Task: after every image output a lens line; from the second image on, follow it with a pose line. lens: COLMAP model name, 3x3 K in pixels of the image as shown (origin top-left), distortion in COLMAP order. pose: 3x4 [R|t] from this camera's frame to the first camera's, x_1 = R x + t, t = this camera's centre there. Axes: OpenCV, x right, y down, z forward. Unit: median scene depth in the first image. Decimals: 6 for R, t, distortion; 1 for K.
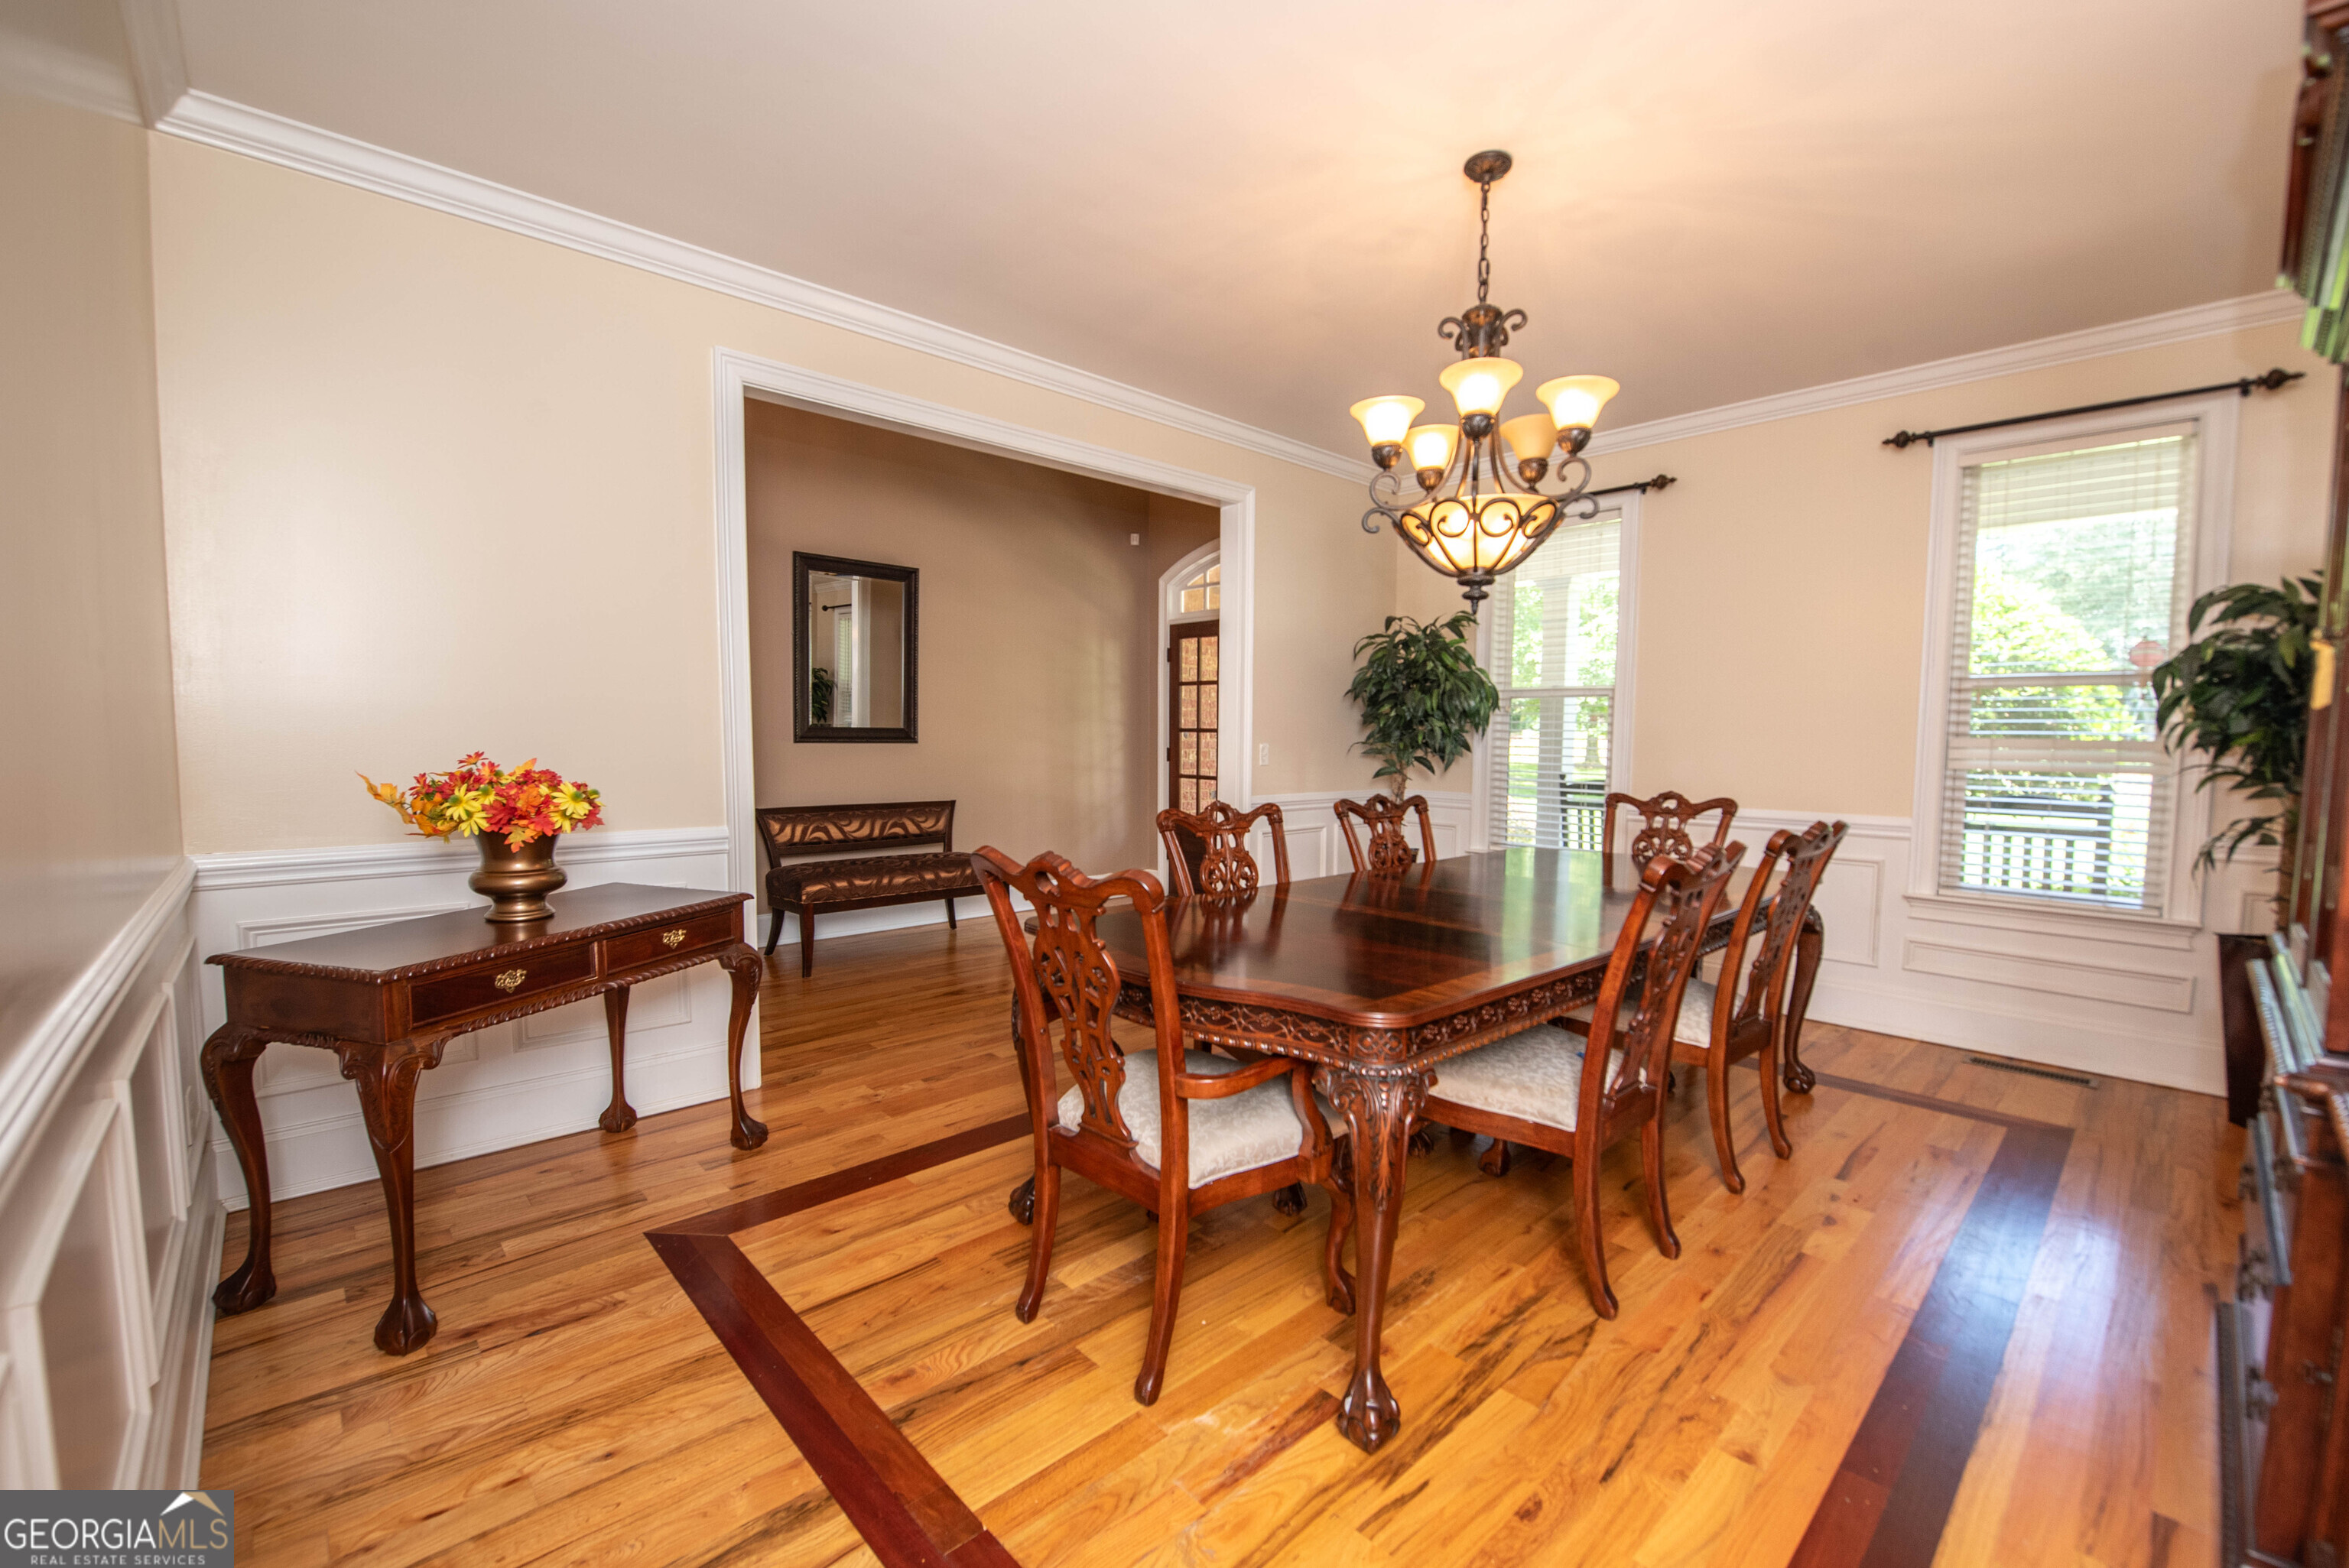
lens RADIAL K [[947.5, 0, 1158.9], [0, 947.5, 792.3], [0, 0, 1]] dist [-0.018706, -0.000925]
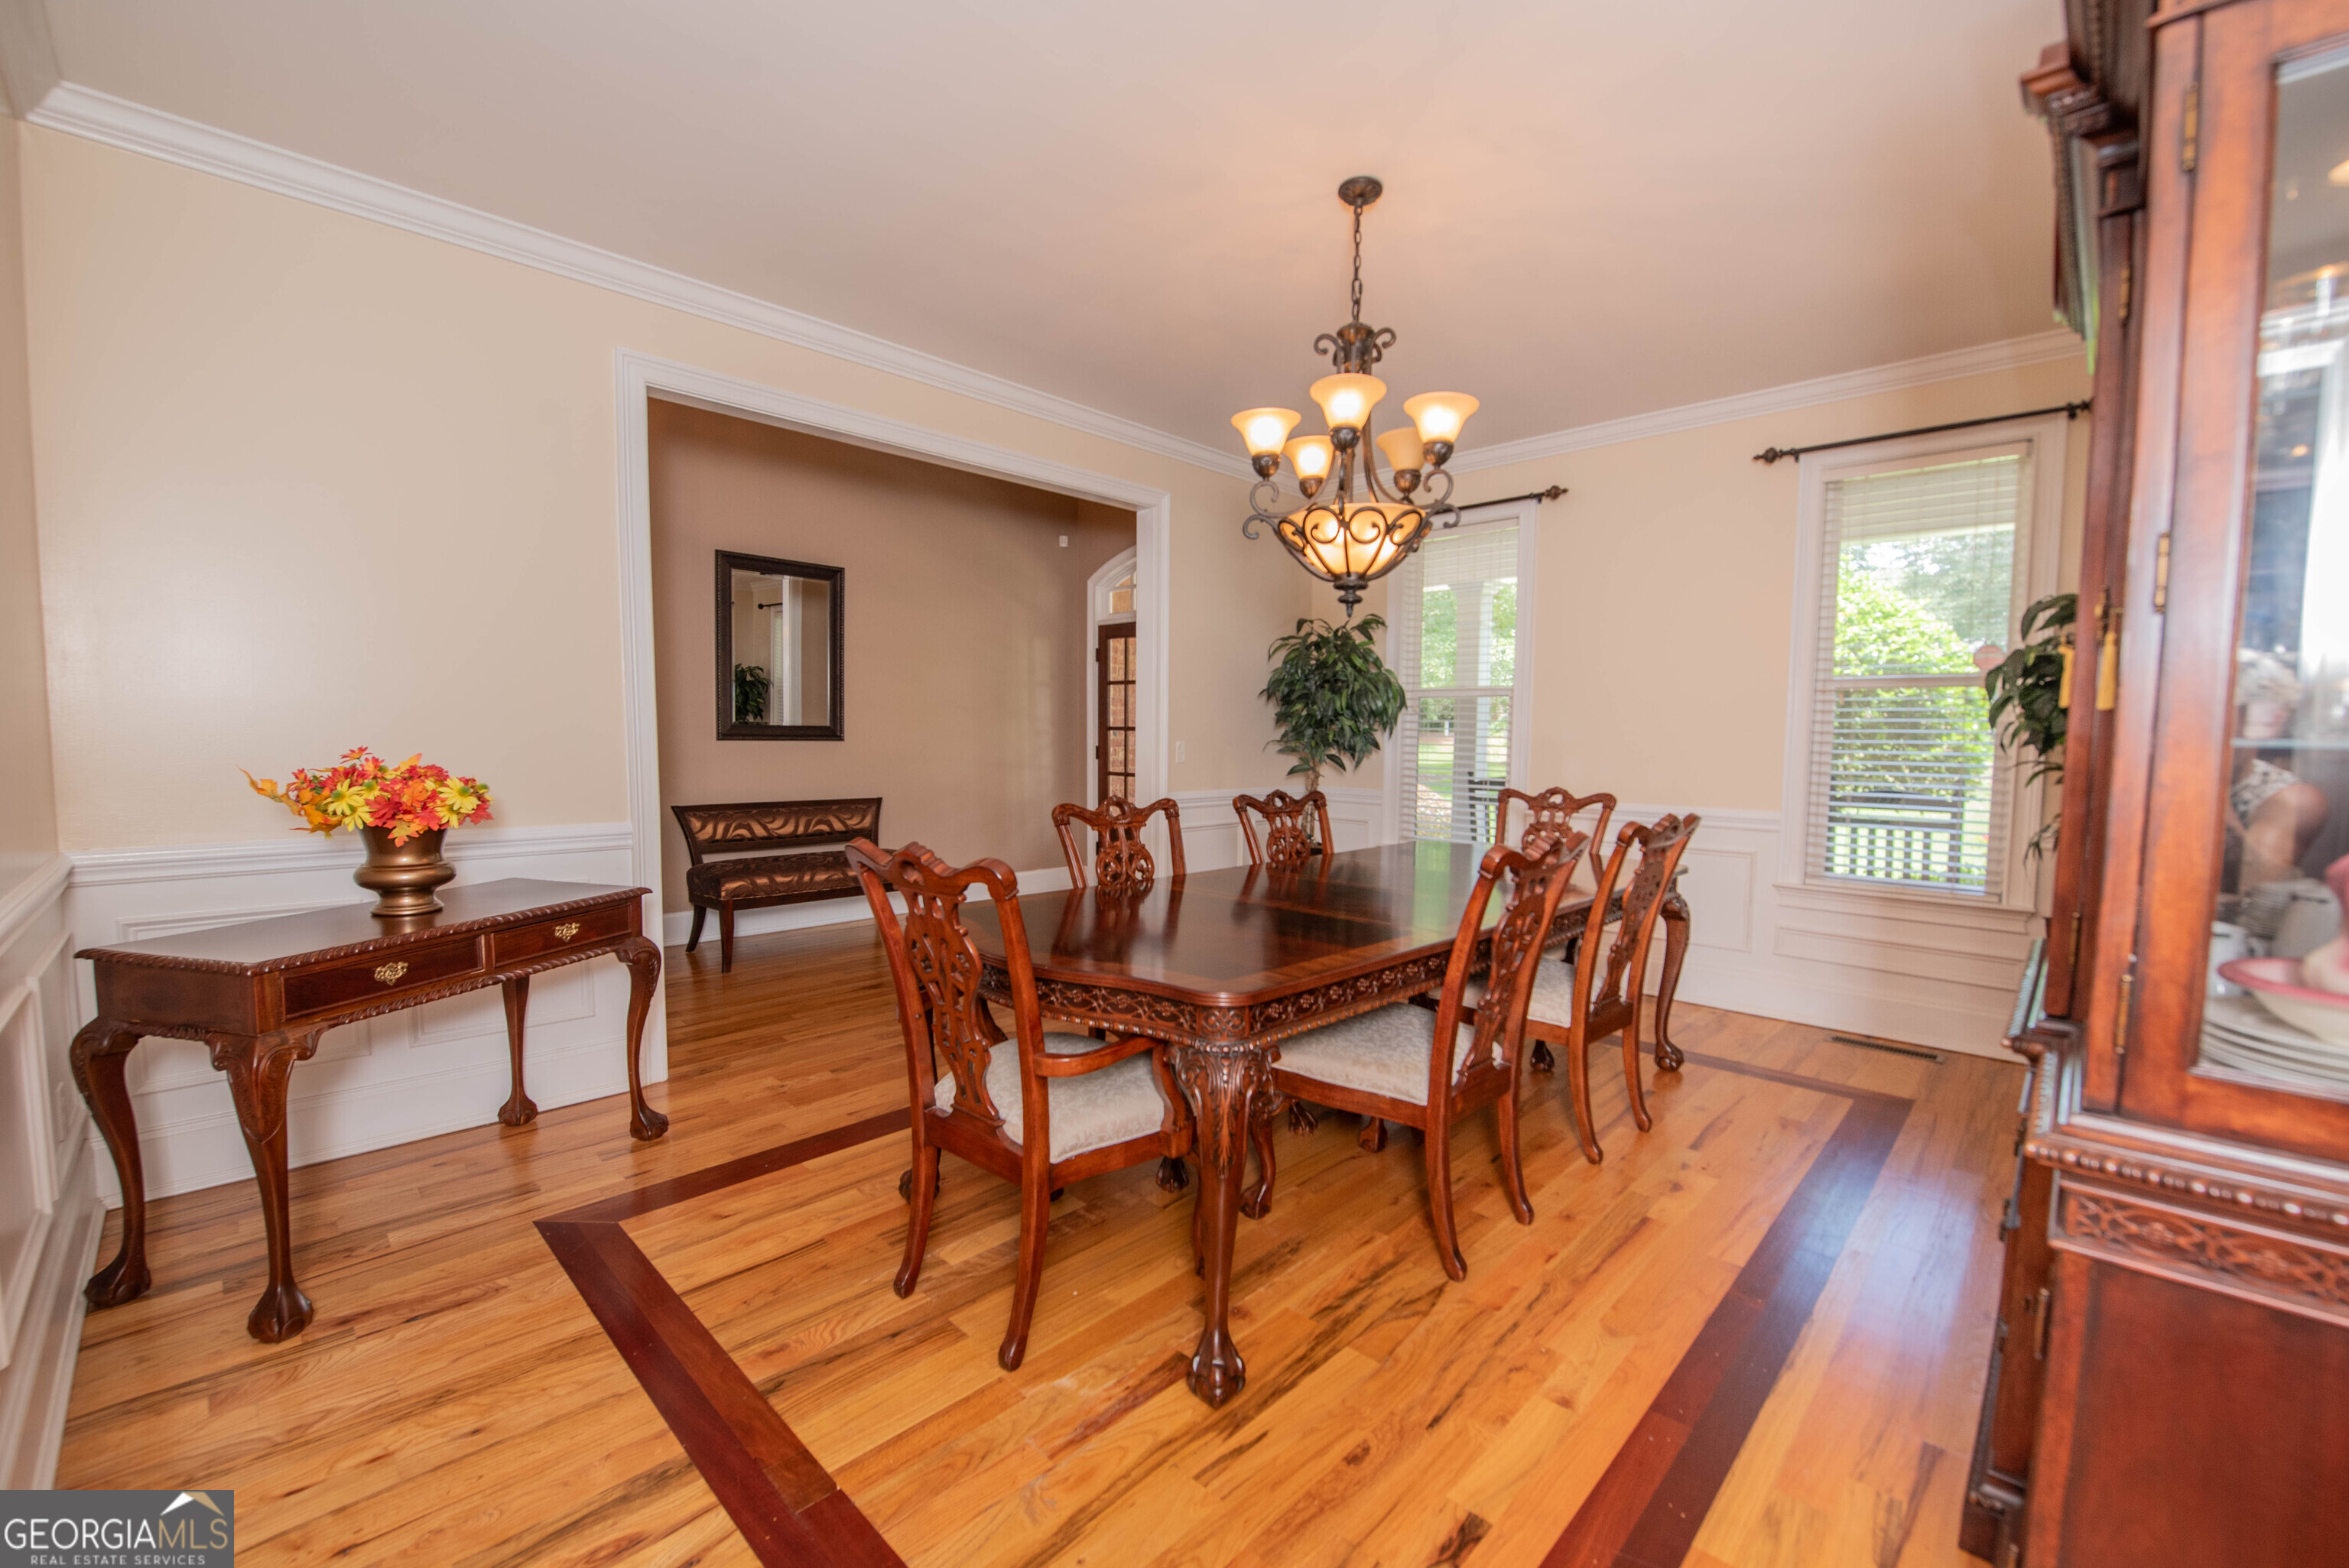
lens RADIAL K [[947.5, 0, 1183.7], [0, 947.5, 793.2], [0, 0, 1]] dist [-0.018706, -0.000925]
pose [[0.998735, -0.001260, 0.050276, 0.101597], [0.001204, 0.999999, 0.001147, 0.006047], [-0.050277, -0.001086, 0.998735, -0.043591]]
